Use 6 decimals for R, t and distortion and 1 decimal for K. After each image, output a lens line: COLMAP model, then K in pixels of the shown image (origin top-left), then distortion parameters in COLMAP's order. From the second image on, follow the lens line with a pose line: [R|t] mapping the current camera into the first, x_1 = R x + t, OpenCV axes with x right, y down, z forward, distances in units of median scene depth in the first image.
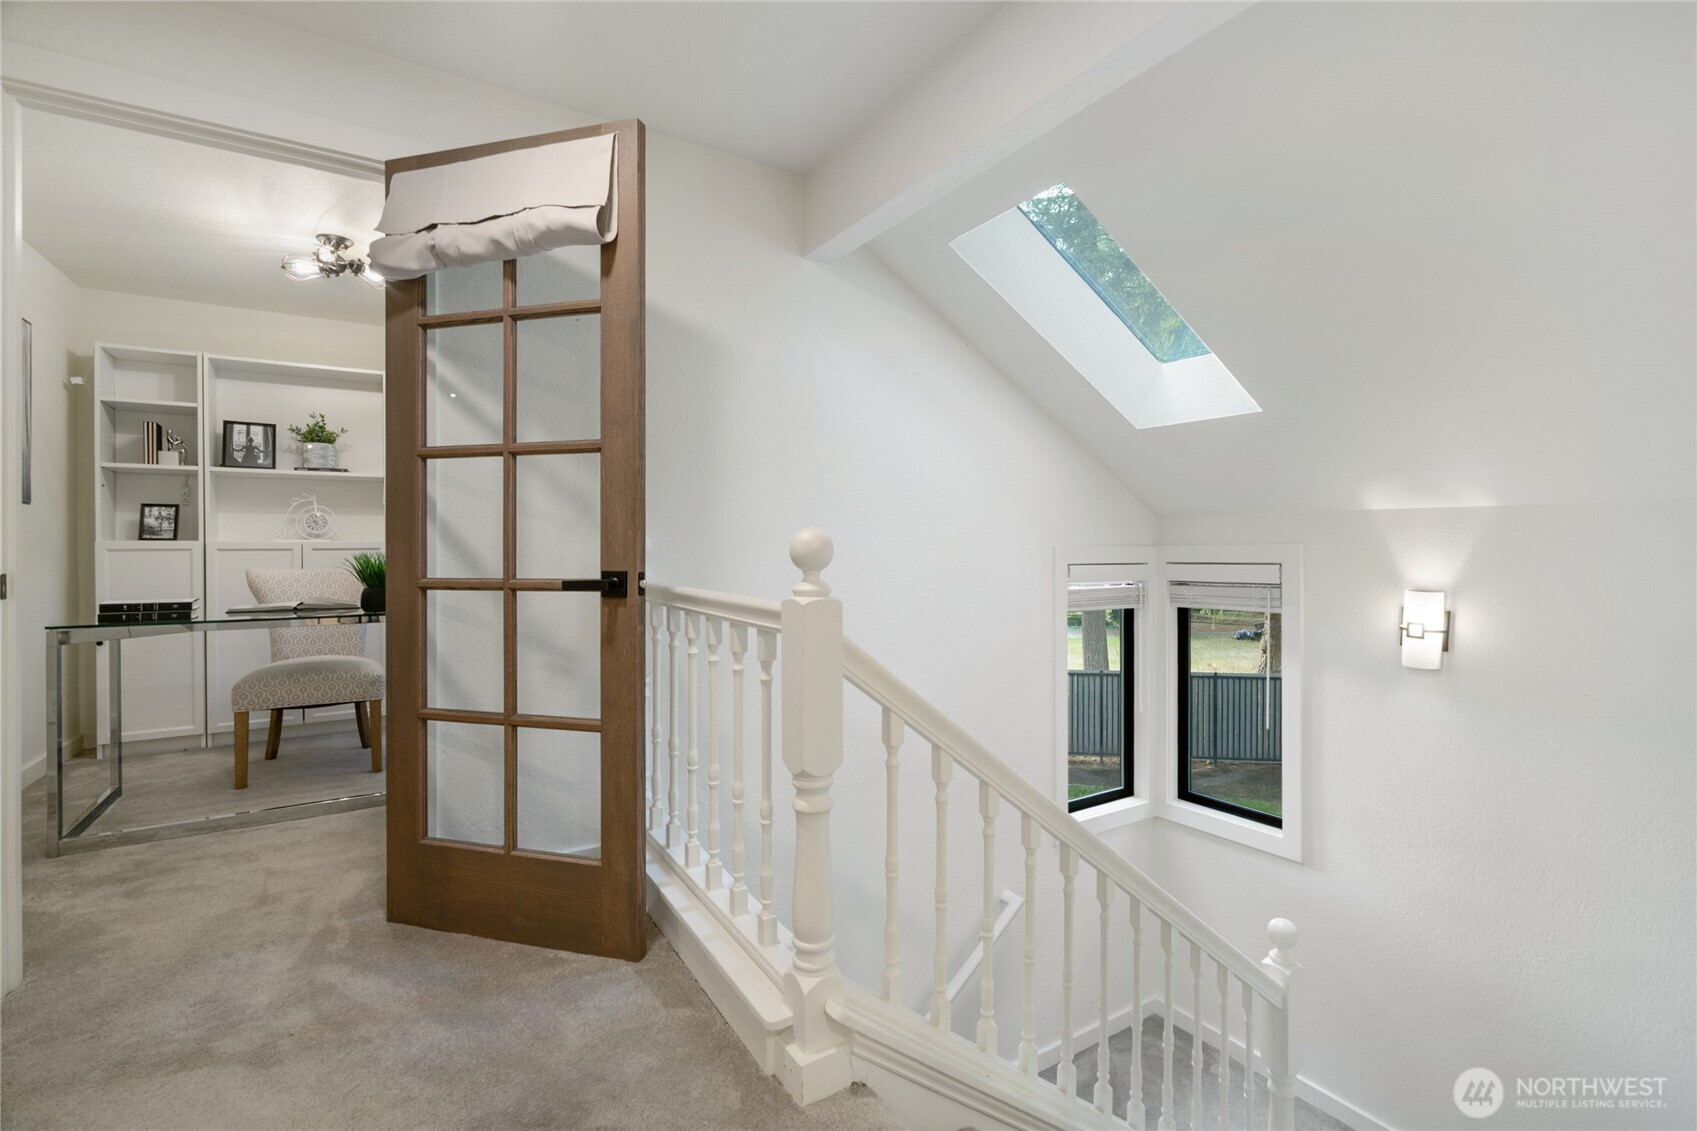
lens RADIAL K [[780.9, 0, 846.6], [0, 780.9, 548.2], [0, 0, 1]] dist [0.004033, 0.000807]
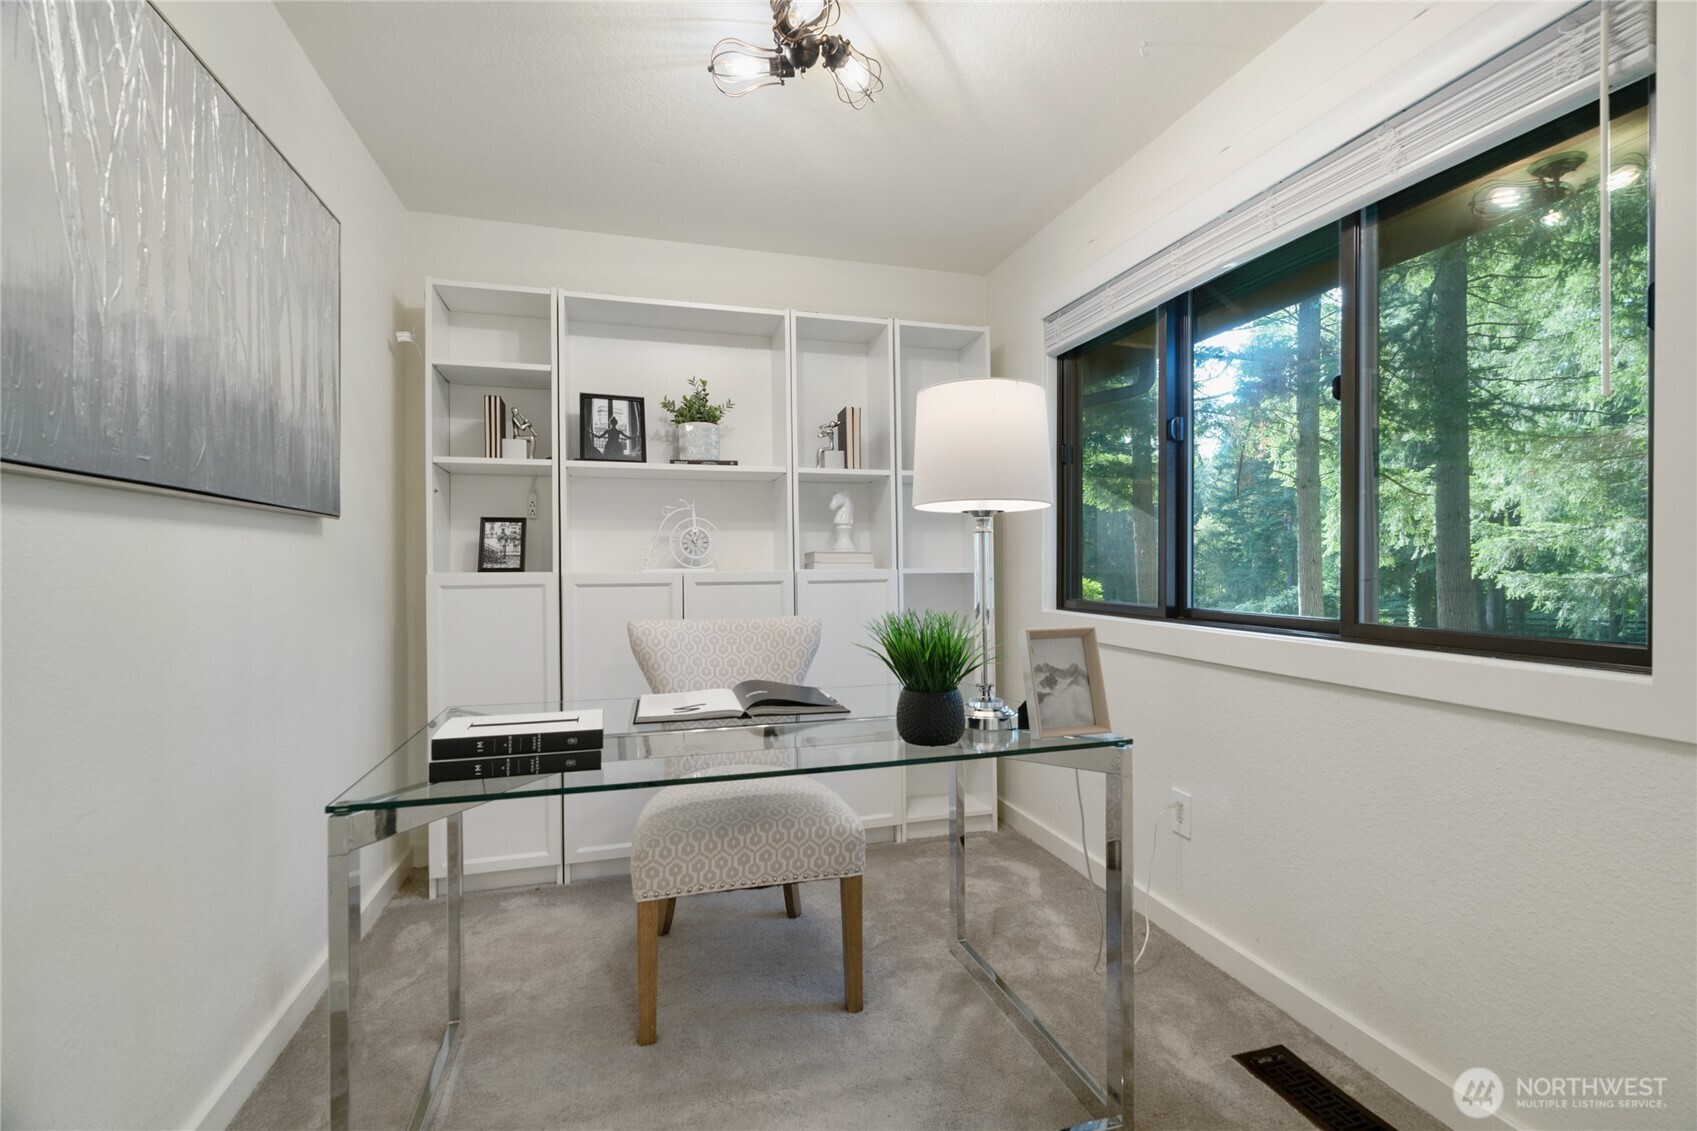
lens RADIAL K [[767.6, 0, 844.0], [0, 767.6, 561.1], [0, 0, 1]] dist [-0.002168, 0.000624]
pose [[0.964717, -0.001208, -0.263286, -0.415053], [0.001497, 0.999998, 0.000897, -0.018839], [0.263285, -0.001259, 0.964717, 0.434801]]
